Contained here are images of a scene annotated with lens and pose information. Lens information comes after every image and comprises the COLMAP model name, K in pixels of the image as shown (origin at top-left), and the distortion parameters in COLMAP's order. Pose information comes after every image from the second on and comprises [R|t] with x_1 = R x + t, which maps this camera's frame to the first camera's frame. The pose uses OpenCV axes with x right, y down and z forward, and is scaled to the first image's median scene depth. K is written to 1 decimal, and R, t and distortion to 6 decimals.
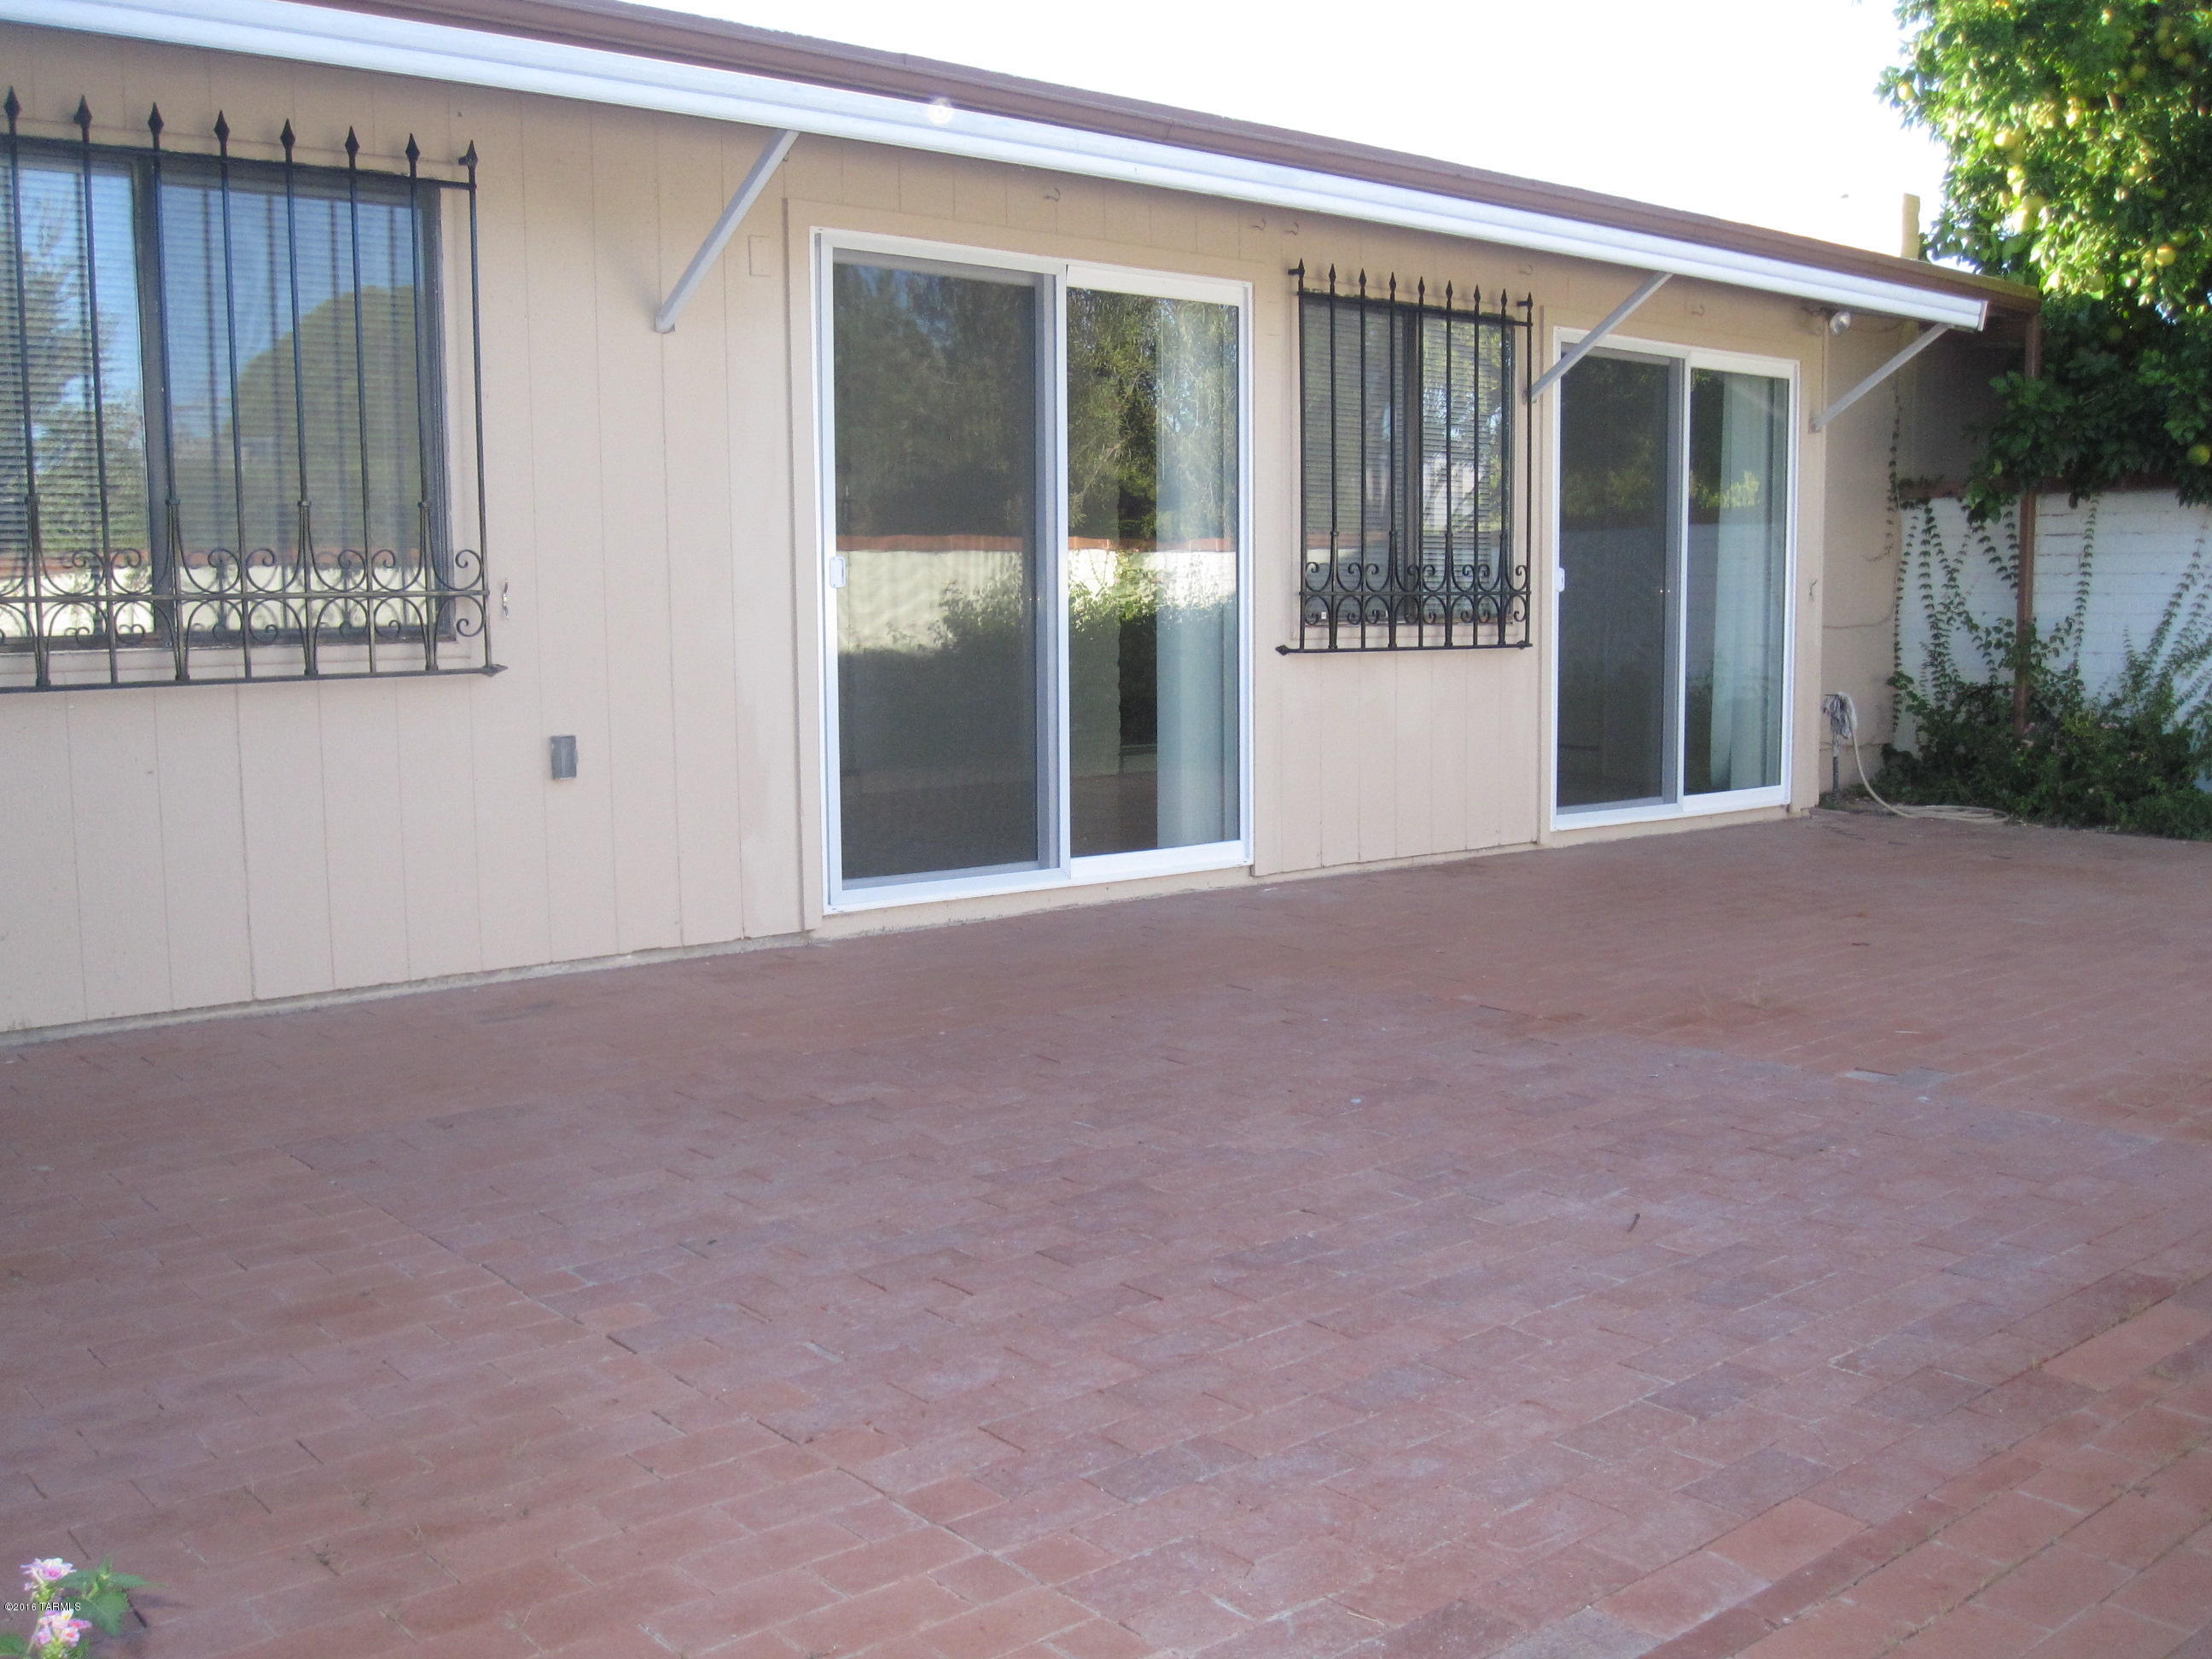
lens RADIAL K [[2151.5, 0, 1104.2], [0, 2151.5, 845.6], [0, 0, 1]] dist [-0.082577, 0.000000]
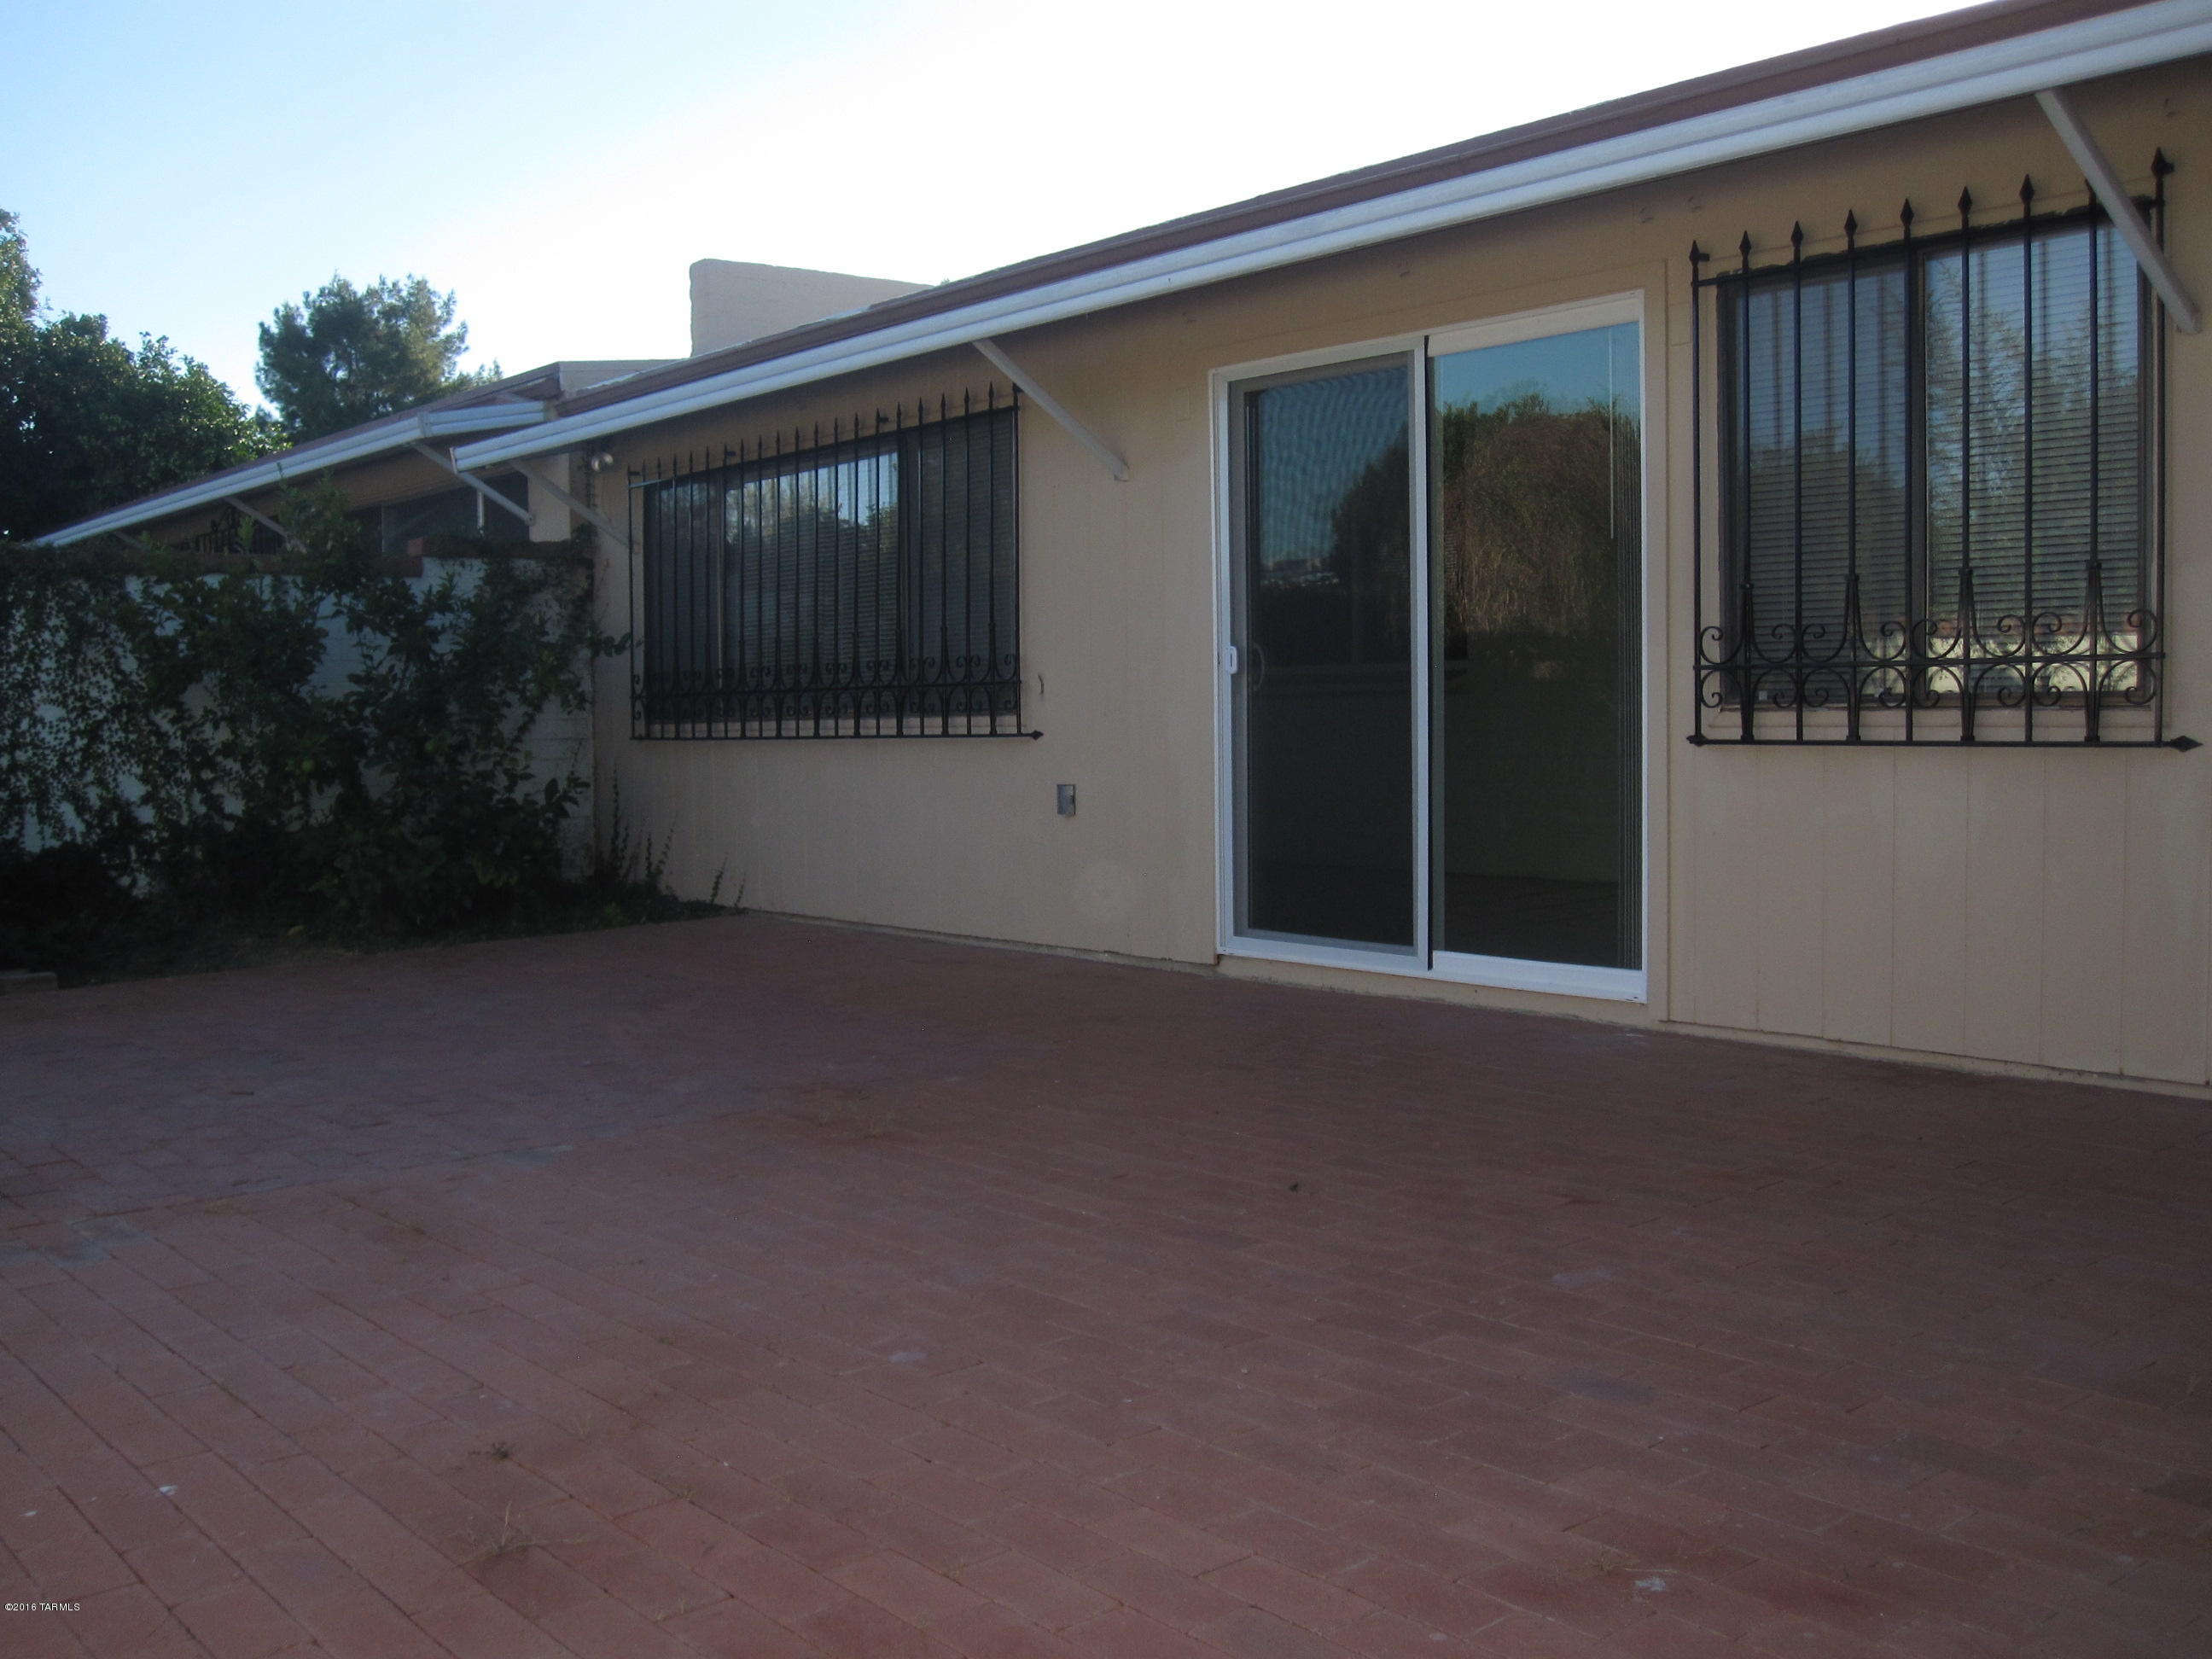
lens RADIAL K [[2151.5, 0, 1103.4], [0, 2151.5, 819.7], [0, 0, 1]] dist [-0.082577, 0.000000]
pose [[-0.037771, 0.062903, -0.997305, 1.027709], [-0.091030, 0.993651, 0.066120, -0.110919], [0.995132, 0.093282, -0.031805, 0.960233]]
